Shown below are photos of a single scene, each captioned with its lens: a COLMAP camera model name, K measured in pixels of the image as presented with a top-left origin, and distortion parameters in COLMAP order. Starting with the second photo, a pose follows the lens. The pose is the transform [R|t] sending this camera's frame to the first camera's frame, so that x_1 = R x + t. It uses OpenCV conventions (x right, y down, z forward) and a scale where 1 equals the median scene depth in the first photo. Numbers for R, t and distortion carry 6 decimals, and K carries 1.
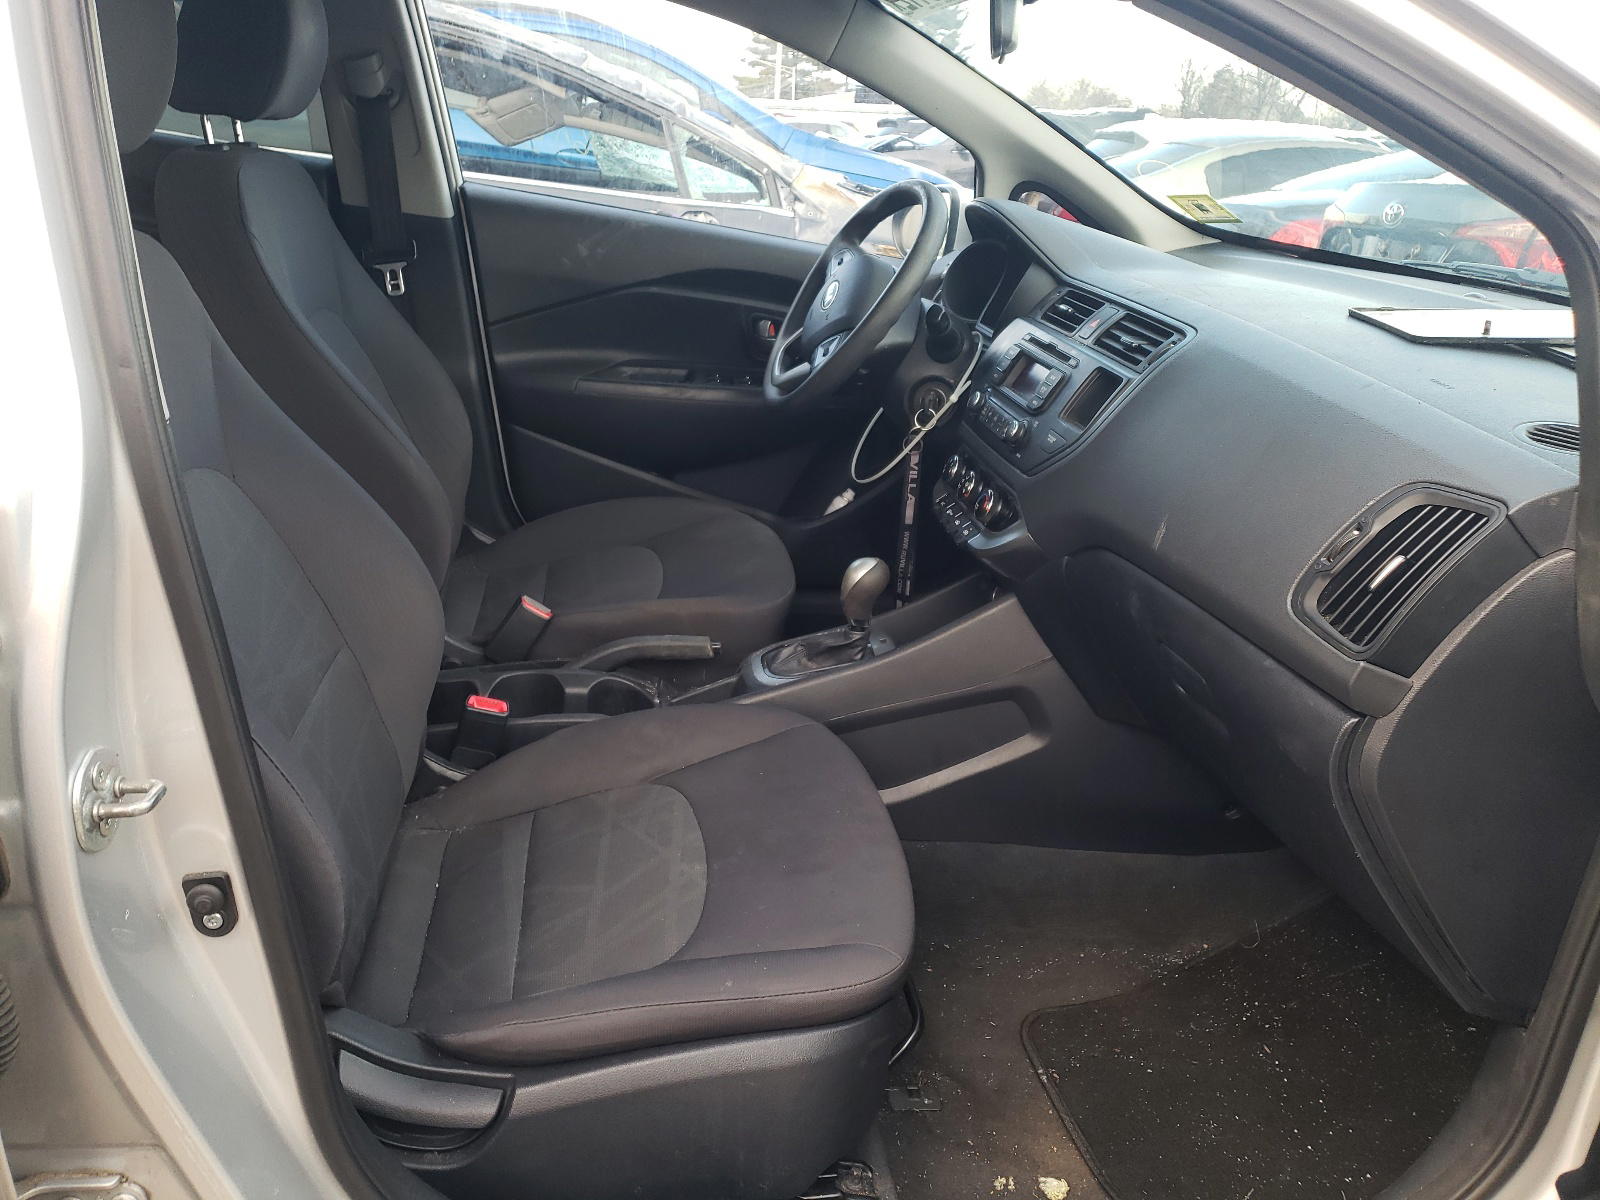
lens RADIAL K [[1275.1, 0, 800.0], [0, 1275.1, 600.0], [0, 0, 1]] dist [0.001969, 0.000625]
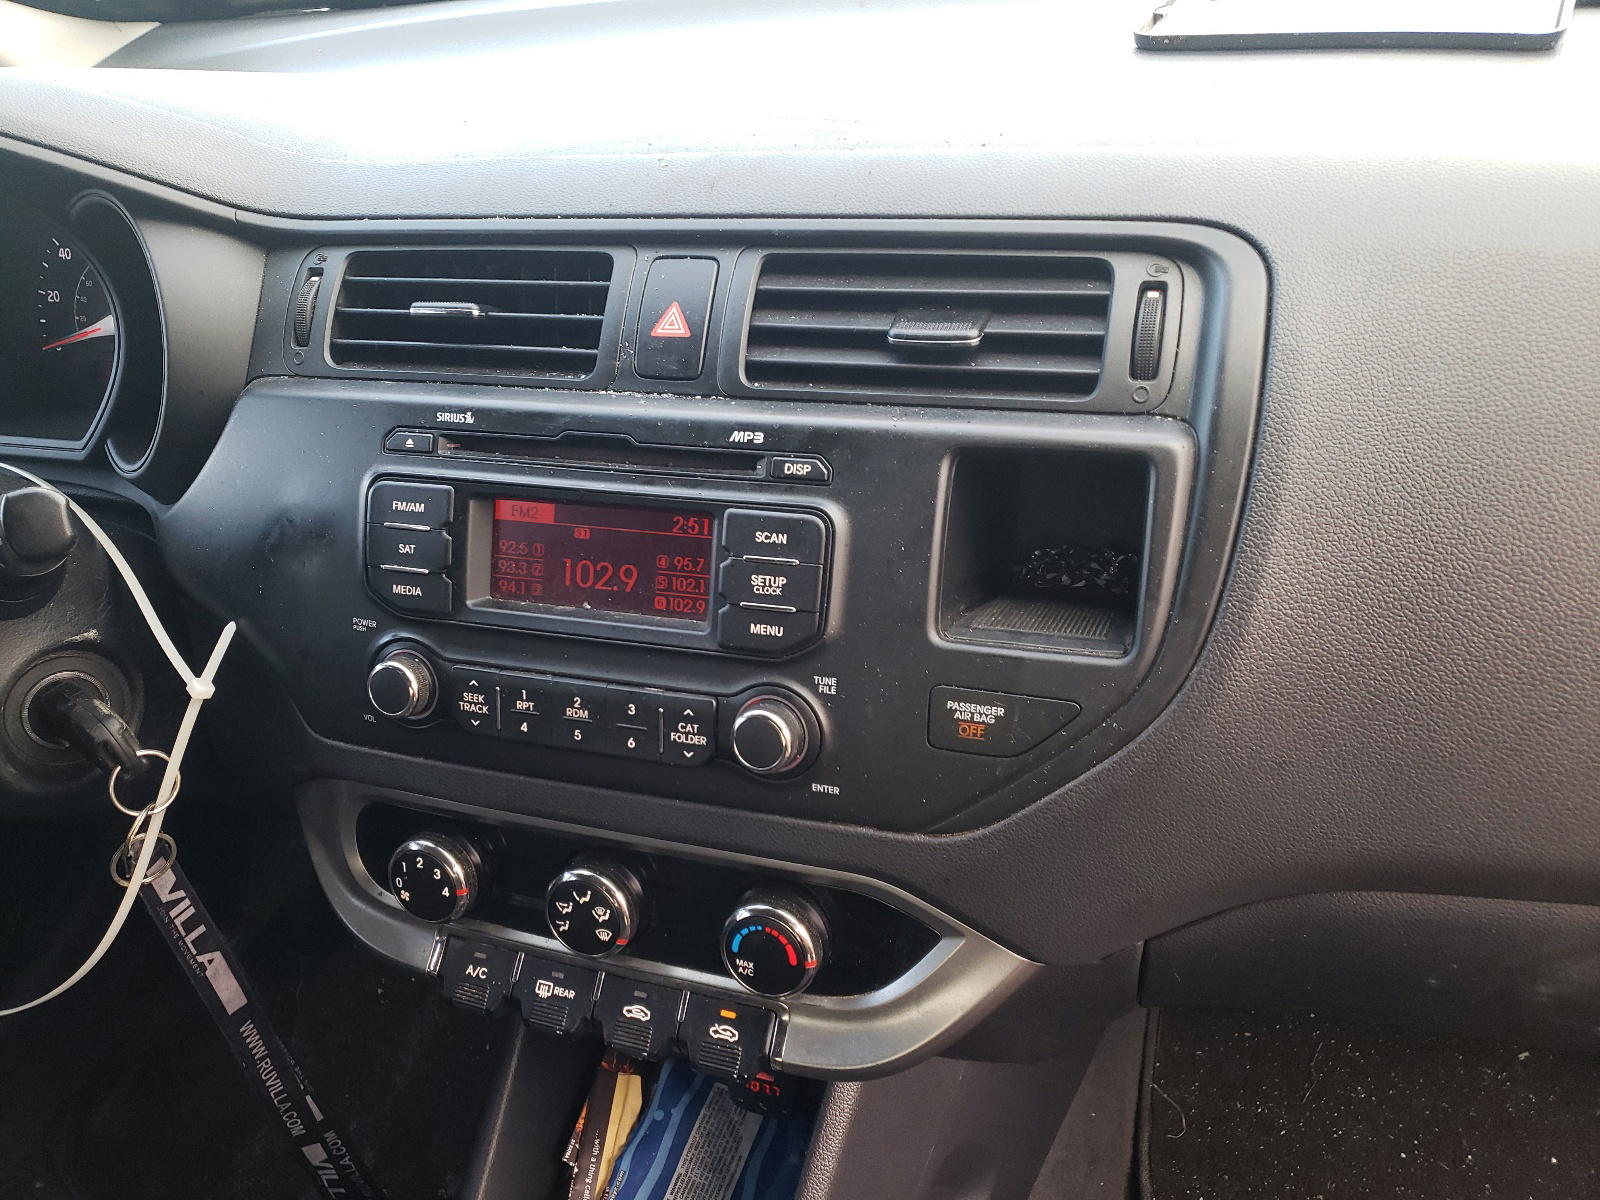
lens RADIAL K [[1275.1, 0, 800.0], [0, 1275.1, 600.0], [0, 0, 1]] dist [0.001969, 0.000625]
pose [[0.538415, -0.565483, 0.624771, 0.007661], [0.484888, 0.814271, 0.319134, -0.201809], [-0.689197, 0.131117, 0.712612, 0.616589]]
